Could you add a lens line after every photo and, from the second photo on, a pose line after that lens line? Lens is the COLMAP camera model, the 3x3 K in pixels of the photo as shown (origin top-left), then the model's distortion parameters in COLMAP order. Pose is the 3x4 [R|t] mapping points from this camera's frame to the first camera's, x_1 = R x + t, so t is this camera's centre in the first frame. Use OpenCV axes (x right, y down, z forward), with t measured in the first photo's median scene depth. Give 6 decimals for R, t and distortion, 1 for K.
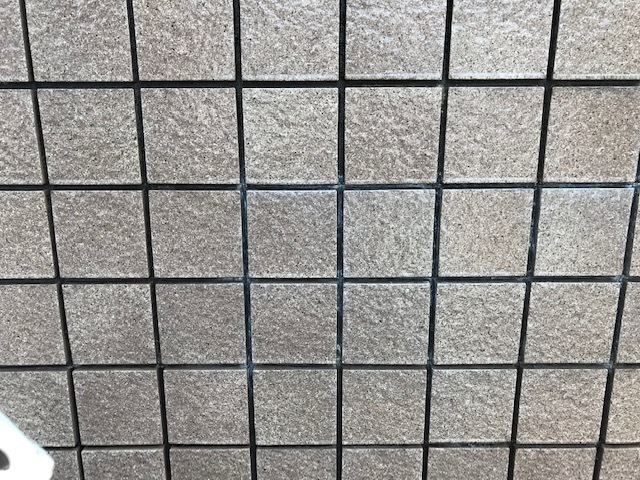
lens RADIAL K [[524.4, 0, 320.0], [0, 524.4, 240.0], [0, 0, 1]] dist [0.000750, -0.012159]
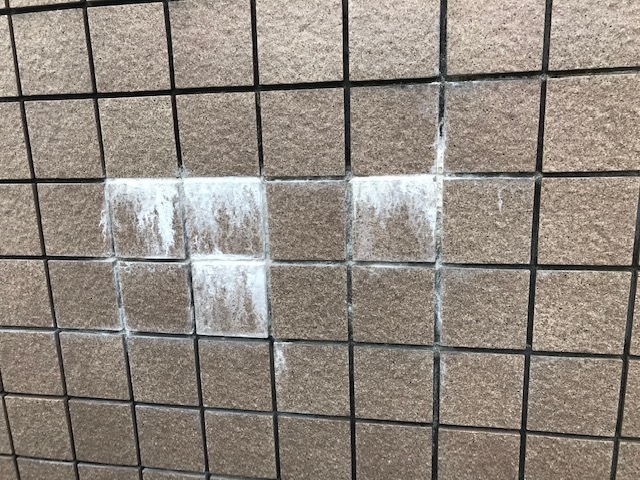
lens RADIAL K [[524.4, 0, 320.0], [0, 524.4, 240.0], [0, 0, 1]] dist [0.000750, -0.012159]
pose [[0.983261, 0.014543, -0.181624, 0.564348], [-0.017268, 0.999761, -0.013431, 0.044062], [0.181385, 0.016342, 0.983276, -0.092845]]
